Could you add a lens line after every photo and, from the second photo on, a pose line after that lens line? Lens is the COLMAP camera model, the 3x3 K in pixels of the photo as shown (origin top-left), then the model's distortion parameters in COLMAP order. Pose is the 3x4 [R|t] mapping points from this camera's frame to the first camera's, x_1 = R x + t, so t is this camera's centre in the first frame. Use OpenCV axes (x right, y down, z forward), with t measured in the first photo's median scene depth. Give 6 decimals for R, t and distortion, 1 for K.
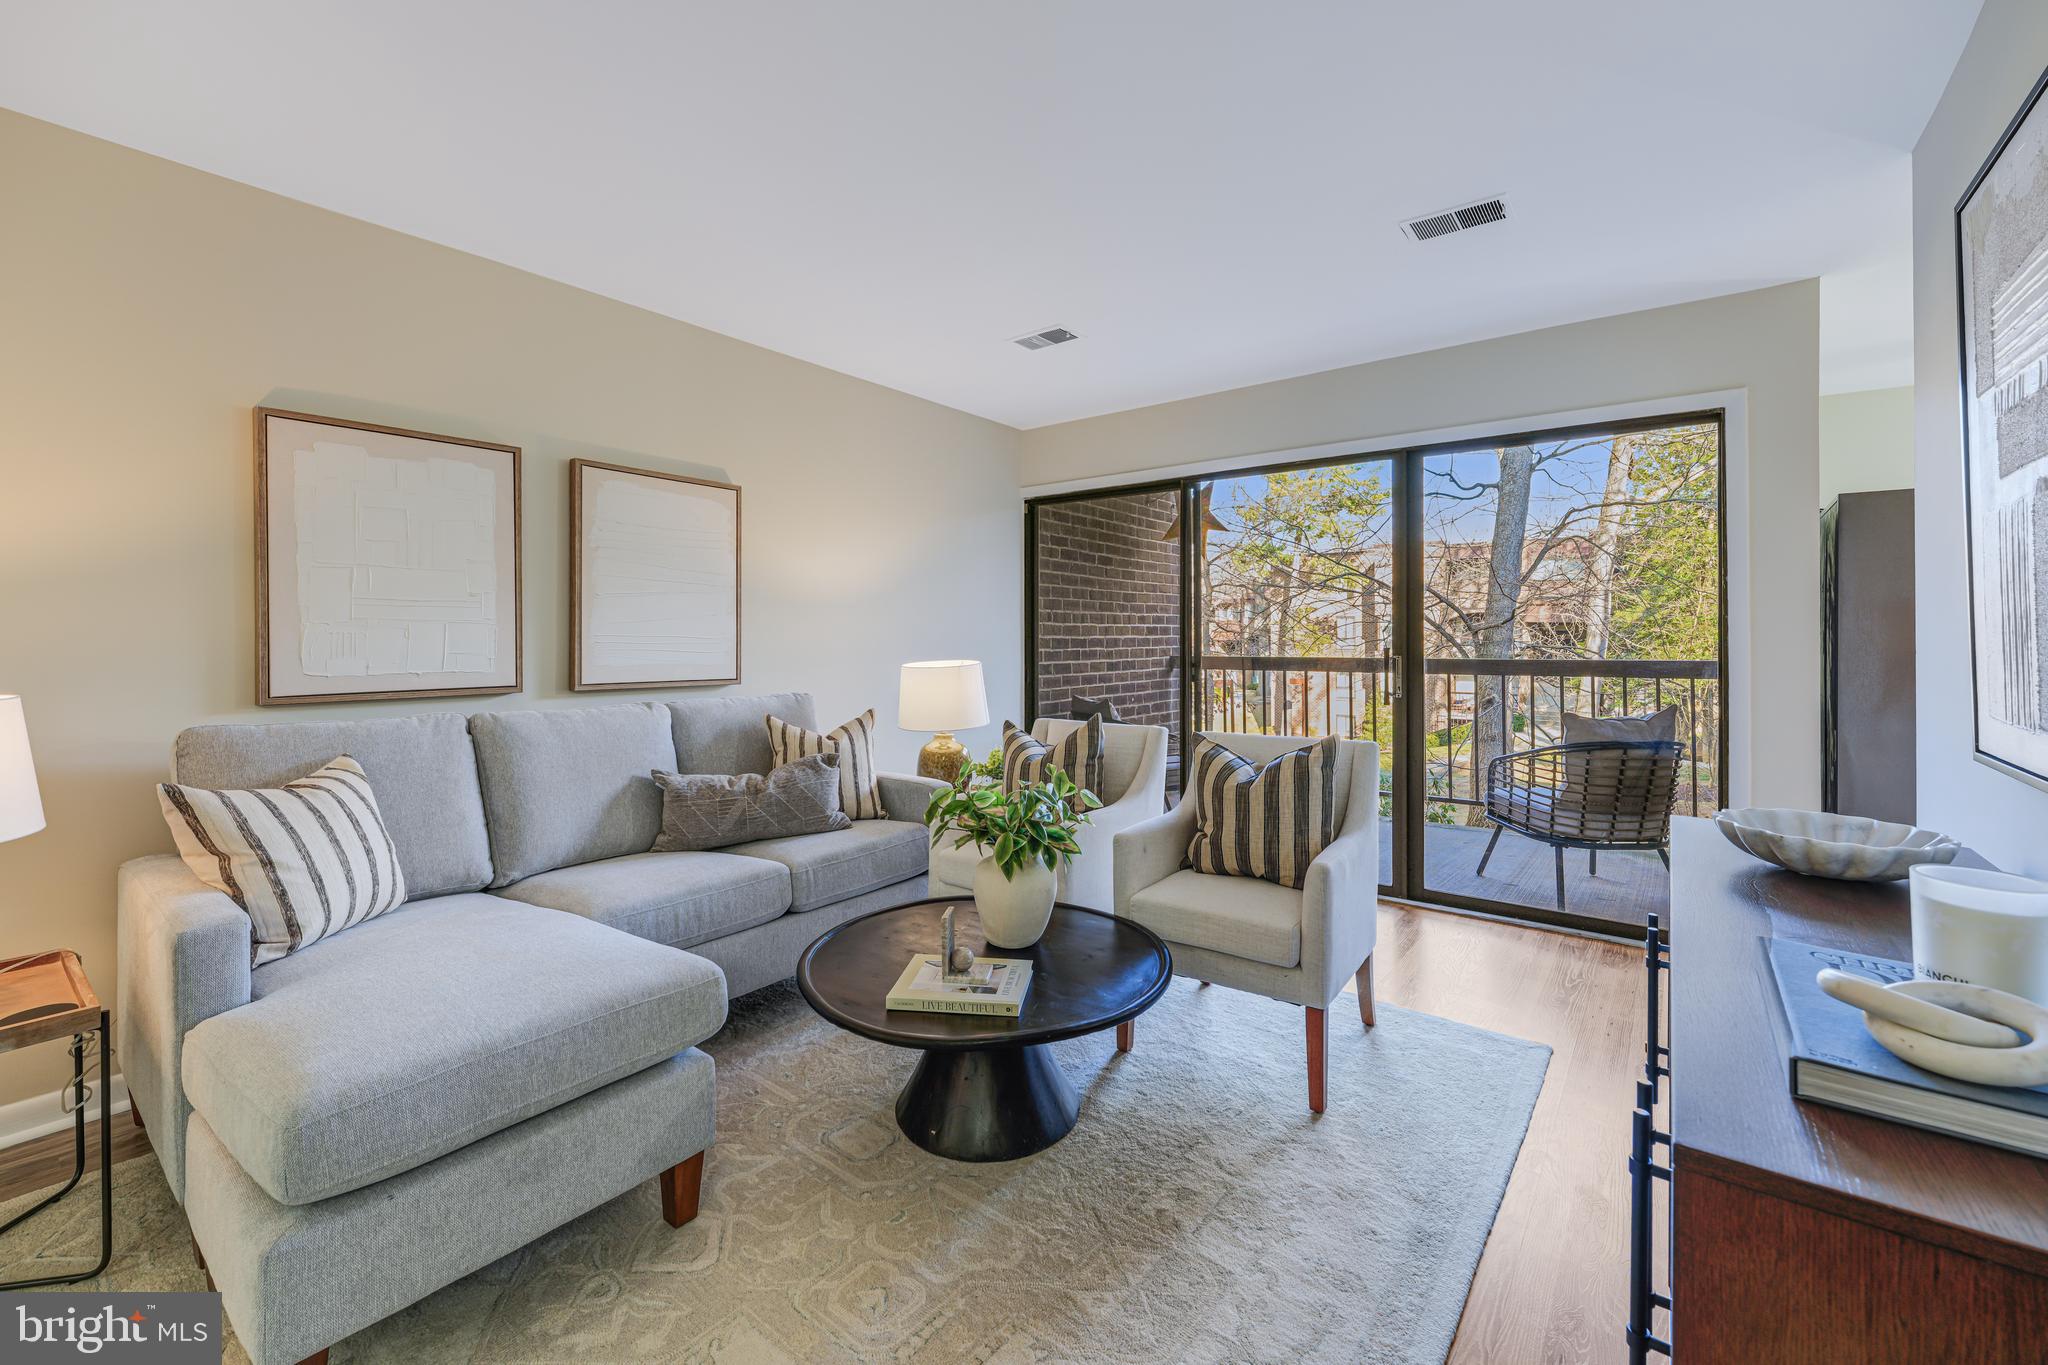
lens RADIAL K [[844.0, 0, 1027.4], [0, 844.0, 636.3], [0, 0, 1]] dist [-0.015436, -0.000027]
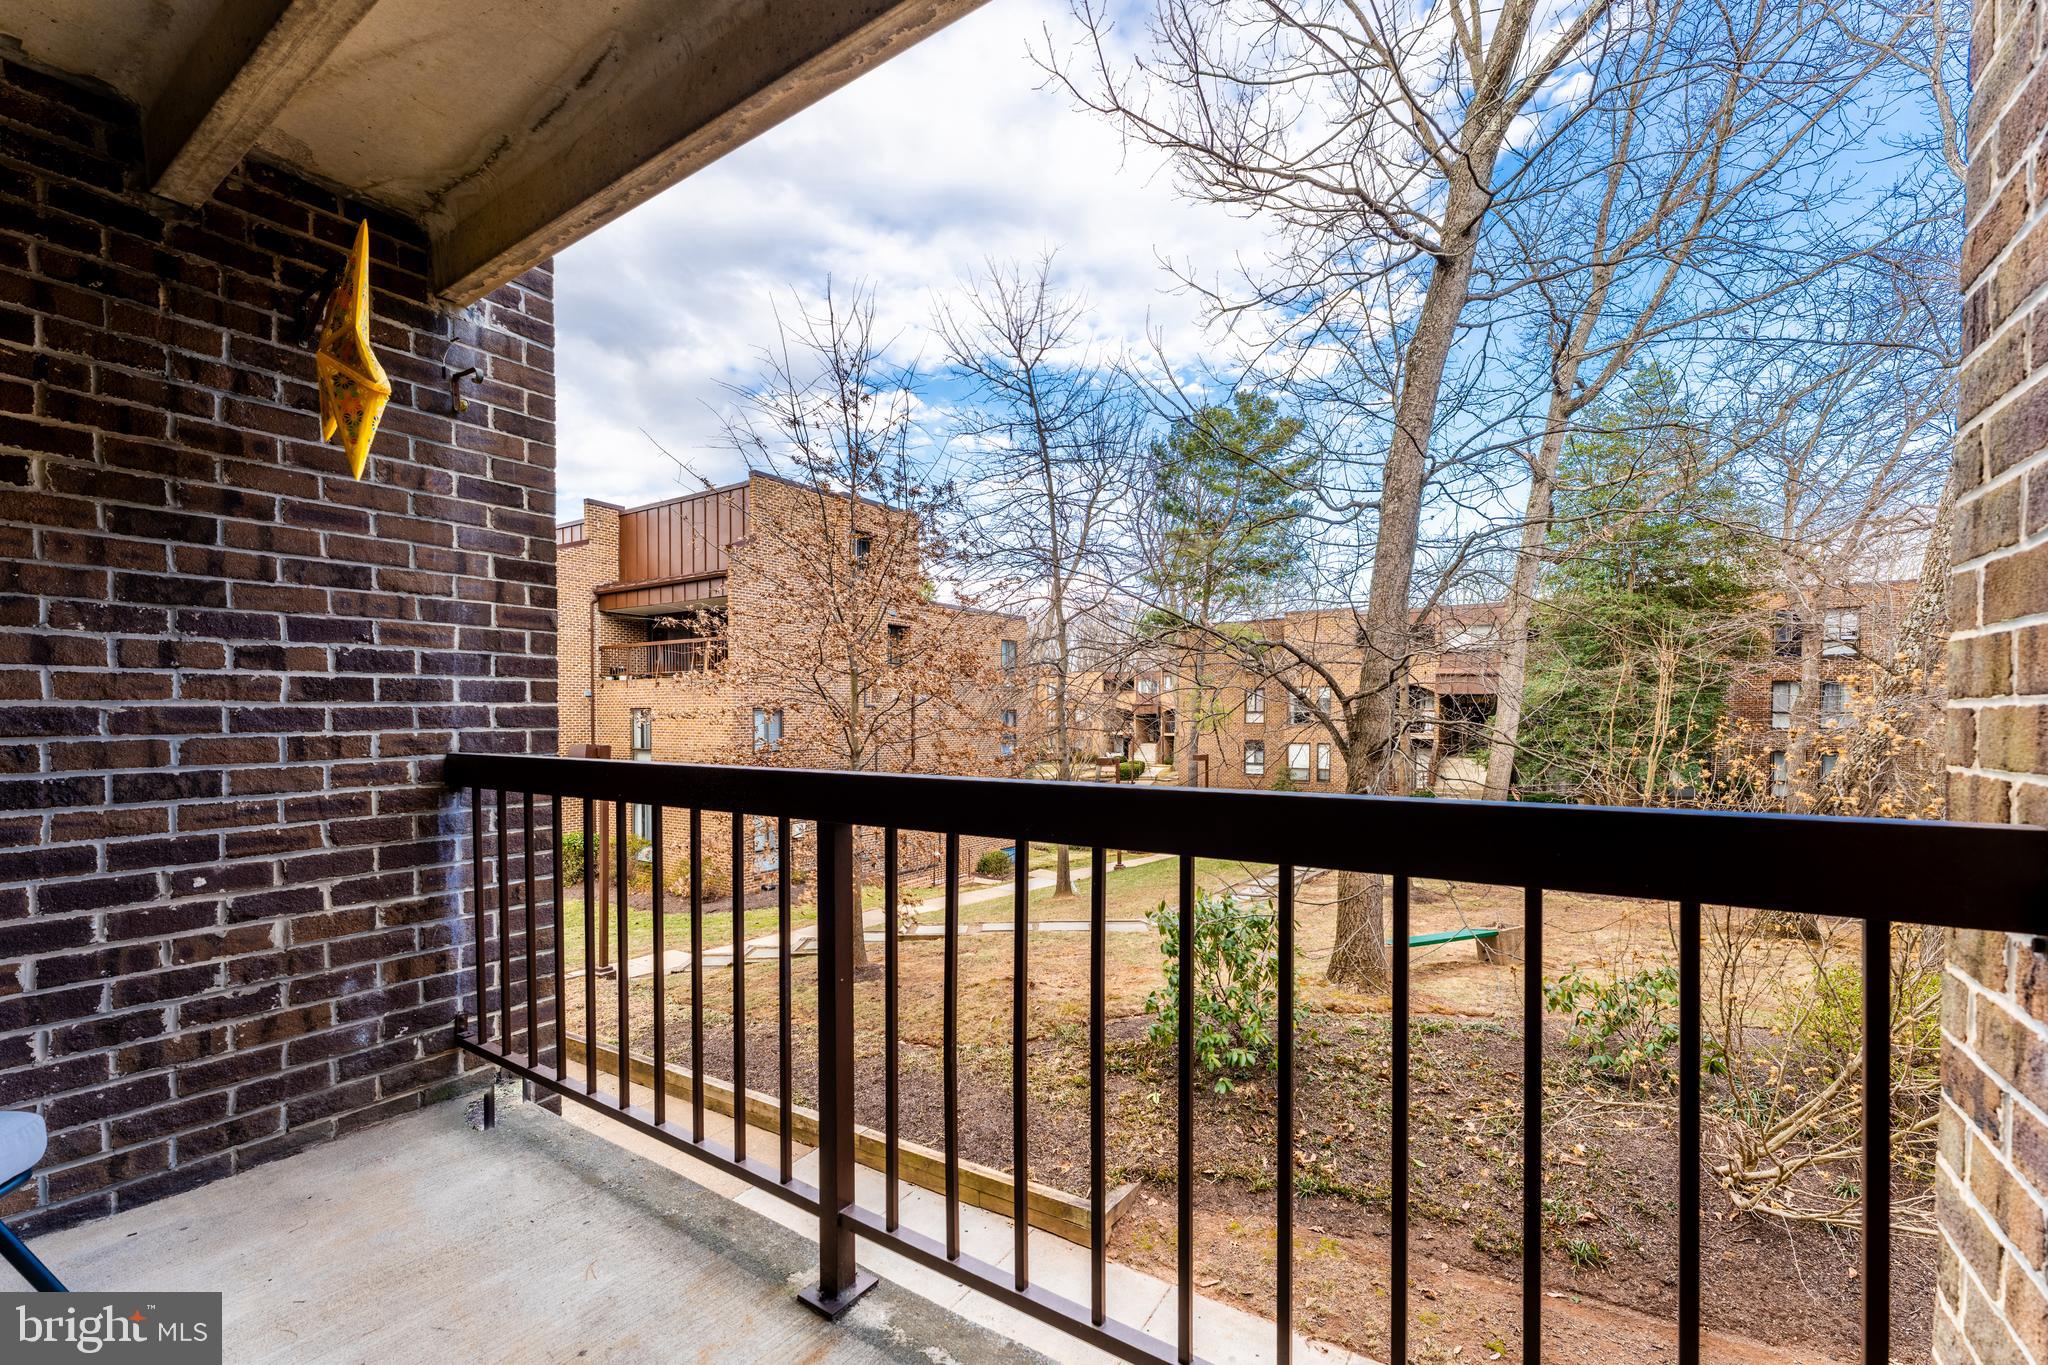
lens RADIAL K [[848.0, 0, 1019.5], [0, 848.0, 718.3], [0, 0, 1]] dist [0.001455, 0.000215]
pose [[0.997733, -0.003827, 0.067187, 0.424140], [0.003287, 0.999961, 0.008151, 0.004391], [-0.067216, -0.007911, 0.997707, 0.599571]]
